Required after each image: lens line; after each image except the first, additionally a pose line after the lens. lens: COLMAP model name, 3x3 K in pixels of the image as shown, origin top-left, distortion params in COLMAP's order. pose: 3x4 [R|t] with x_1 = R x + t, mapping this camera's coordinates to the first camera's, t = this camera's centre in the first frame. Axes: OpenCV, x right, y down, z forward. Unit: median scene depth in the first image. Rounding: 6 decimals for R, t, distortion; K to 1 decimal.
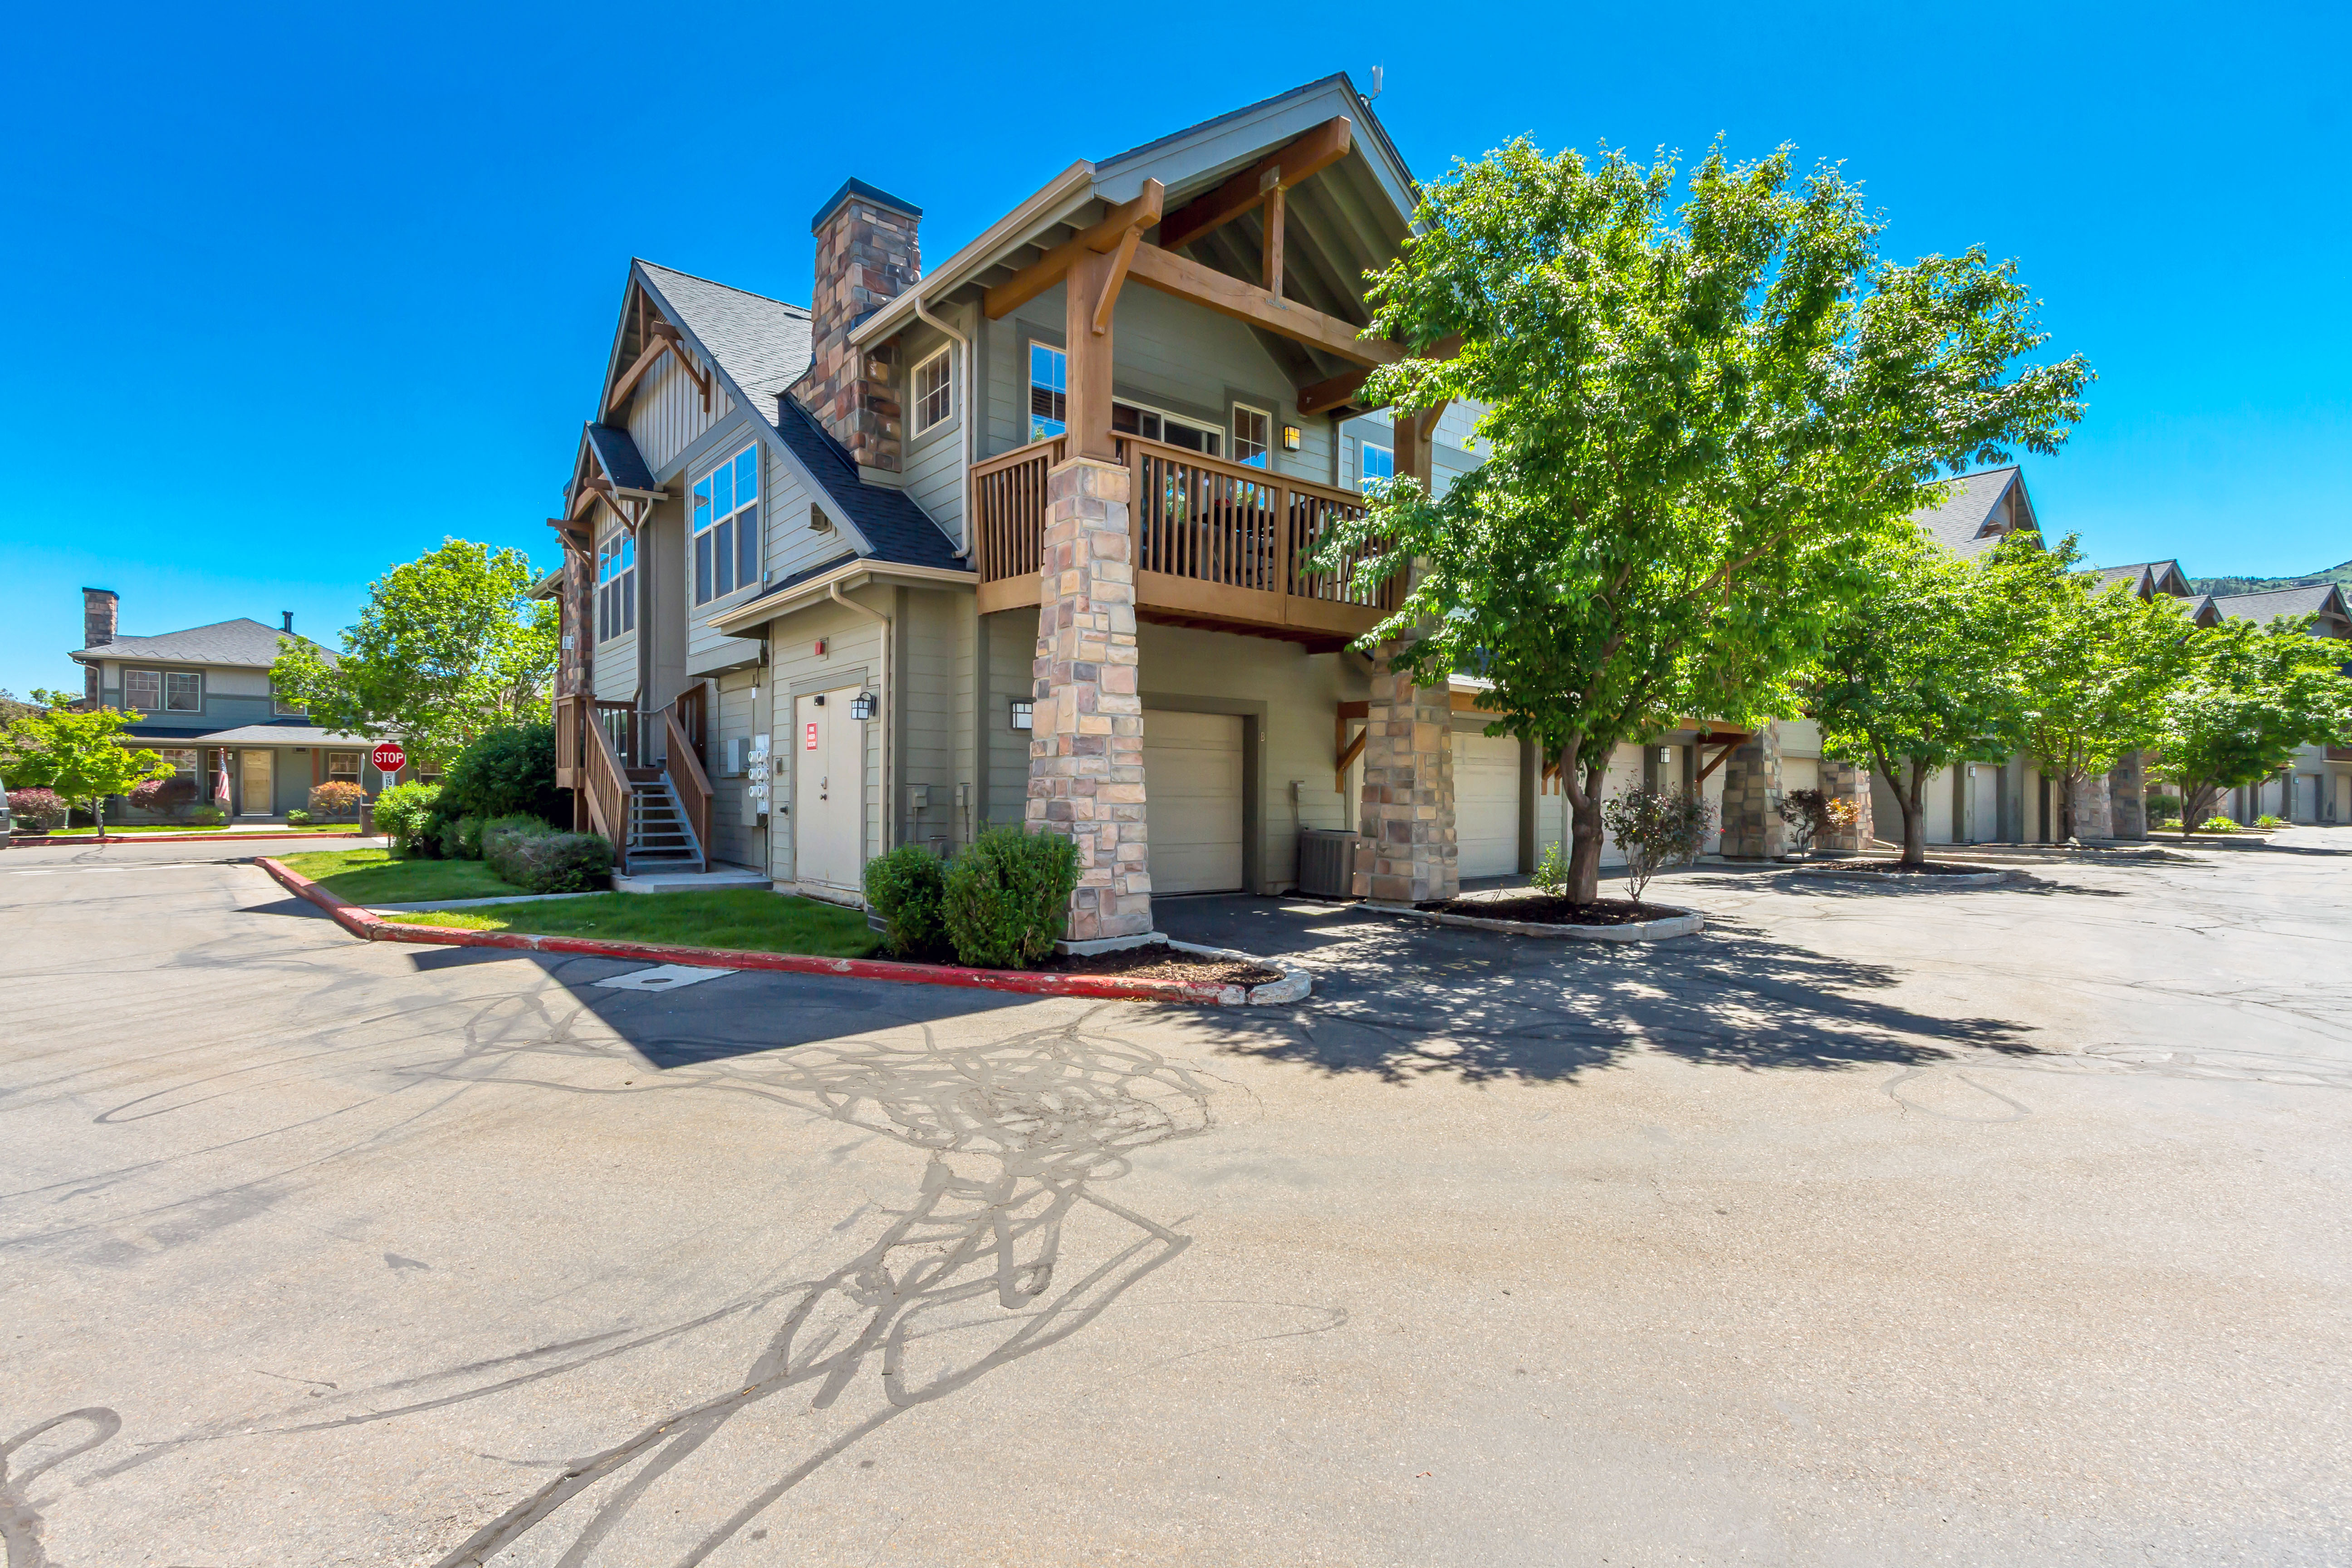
lens RADIAL K [[1114.3, 0, 1174.6], [0, 1114.3, 789.6], [0, 0, 1]] dist [0.003764, 0.000355]
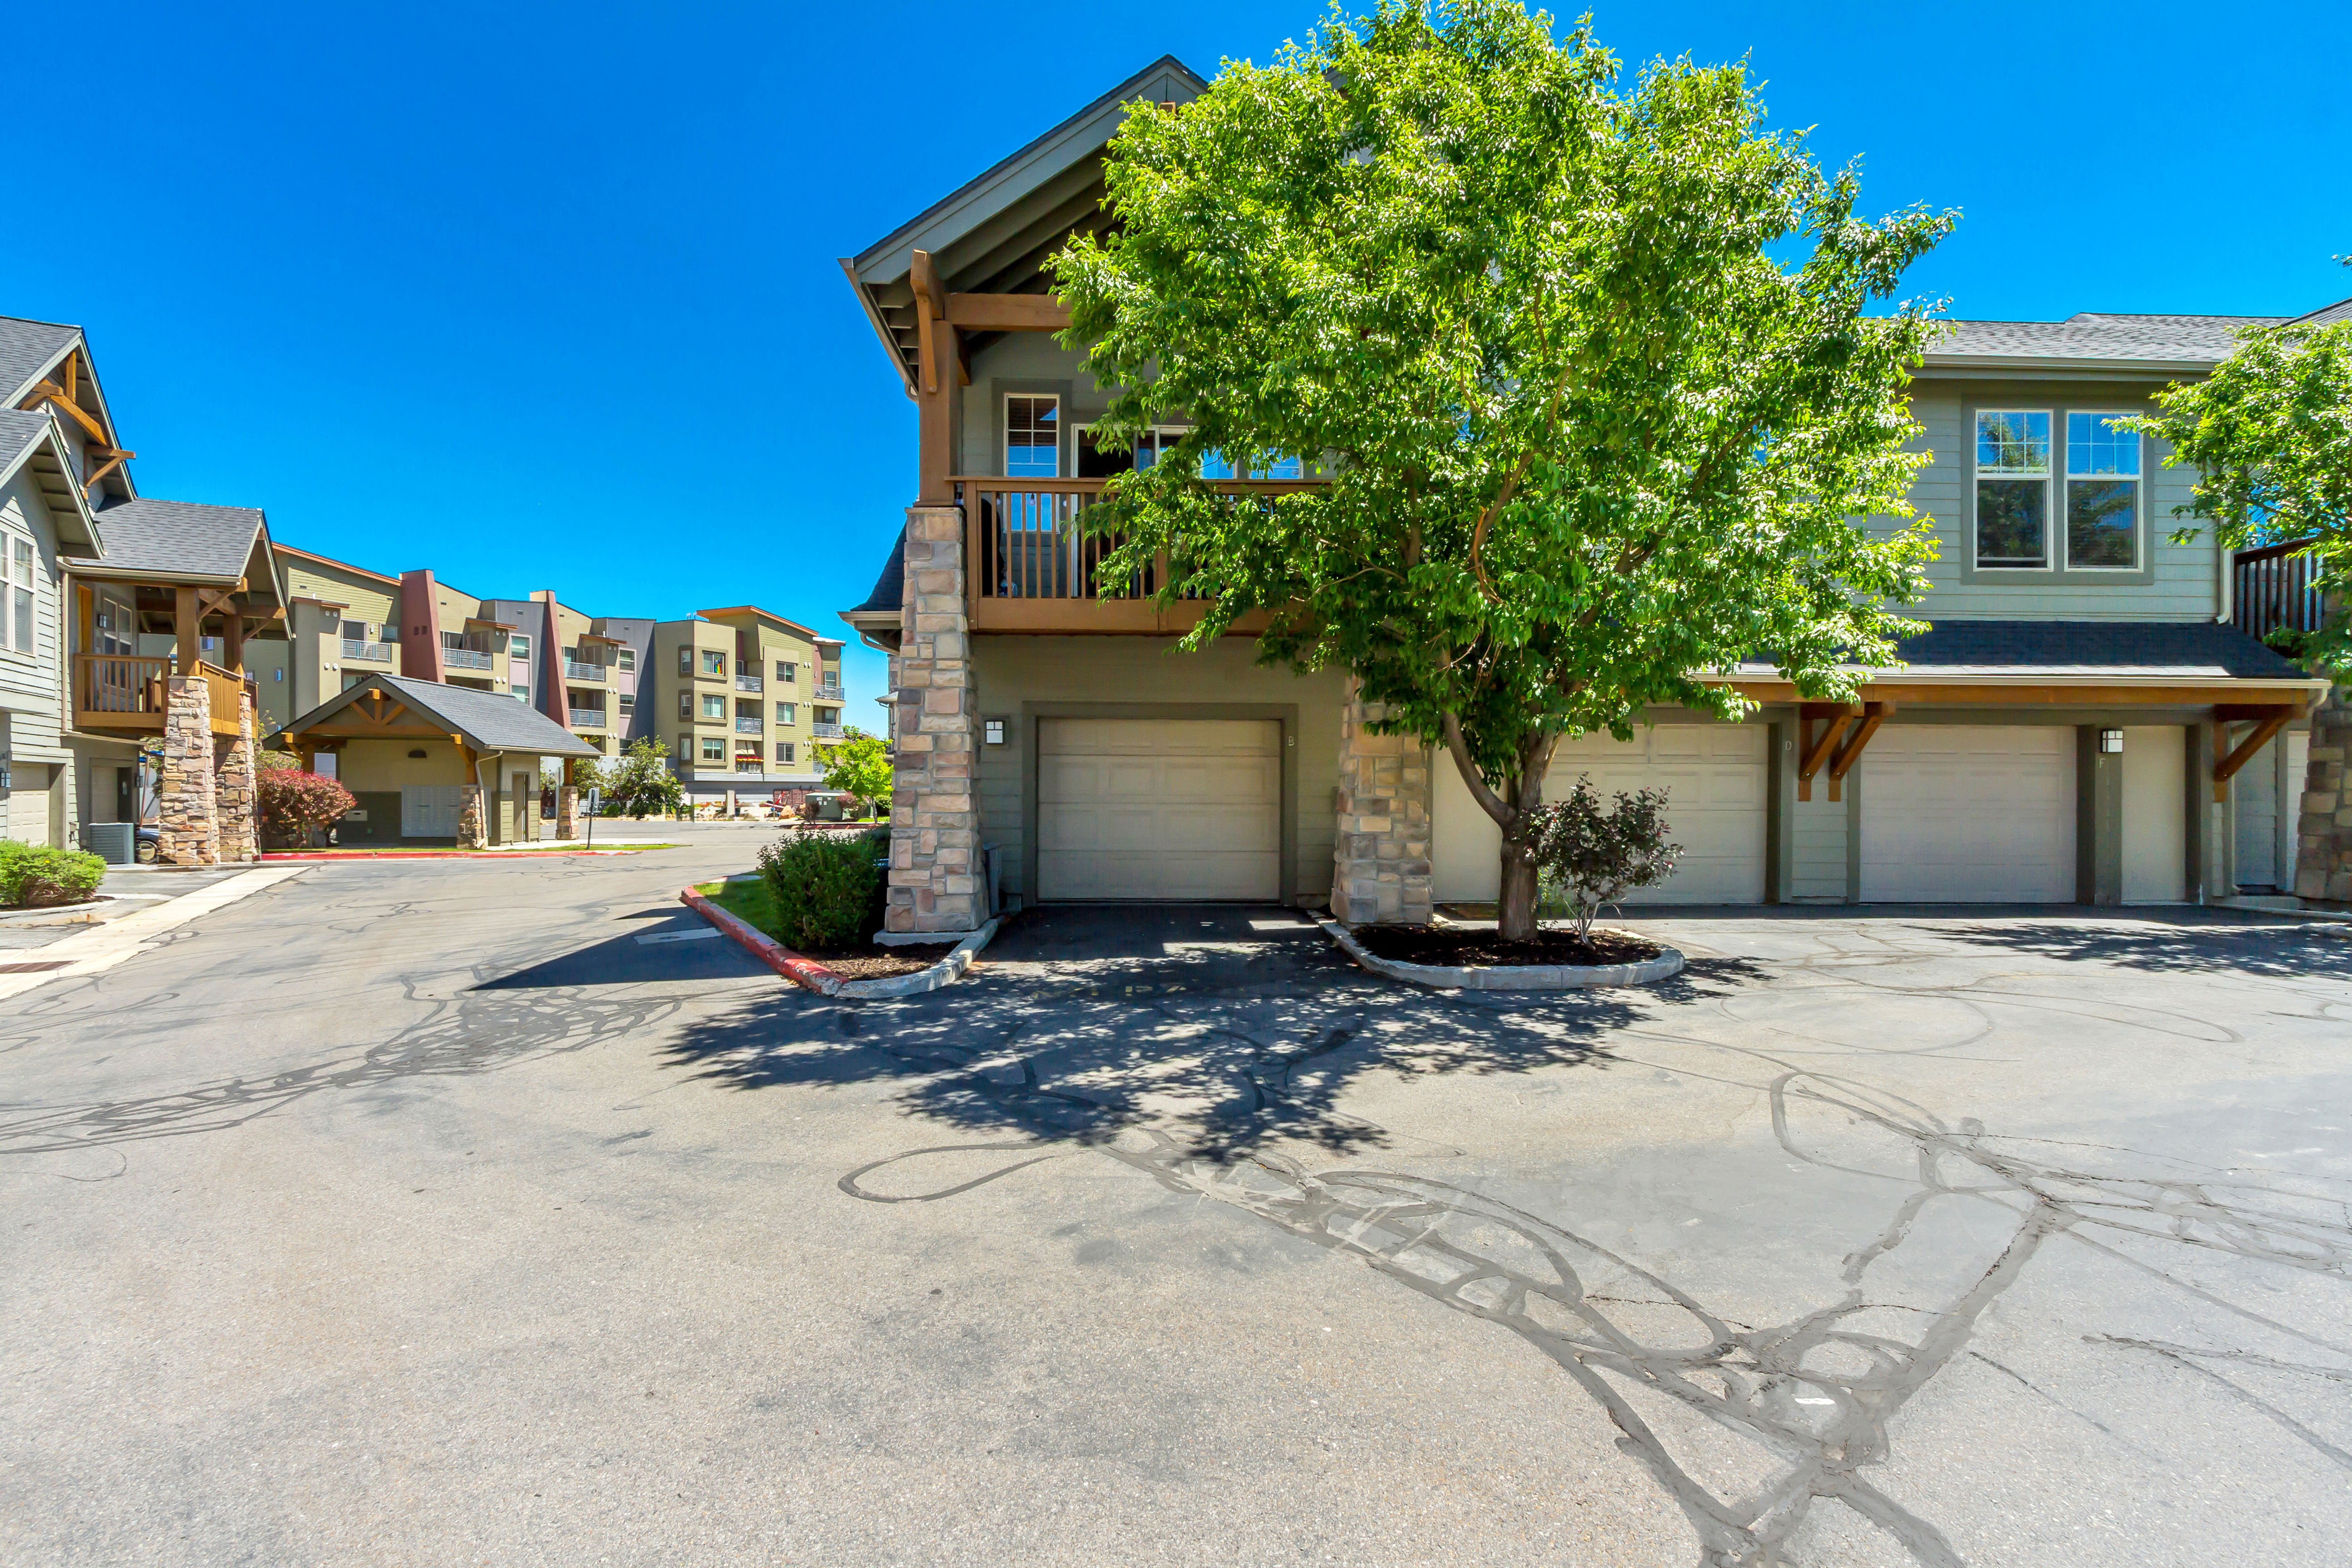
lens RADIAL K [[1114.3, 0, 1178.1], [0, 1114.3, 791.9], [0, 0, 1]] dist [0.003764, 0.000355]
pose [[0.802611, -0.001571, -0.596500, 0.798076], [0.004163, 0.999987, 0.002967, -0.010337], [0.596488, -0.004864, 0.802607, 0.245608]]
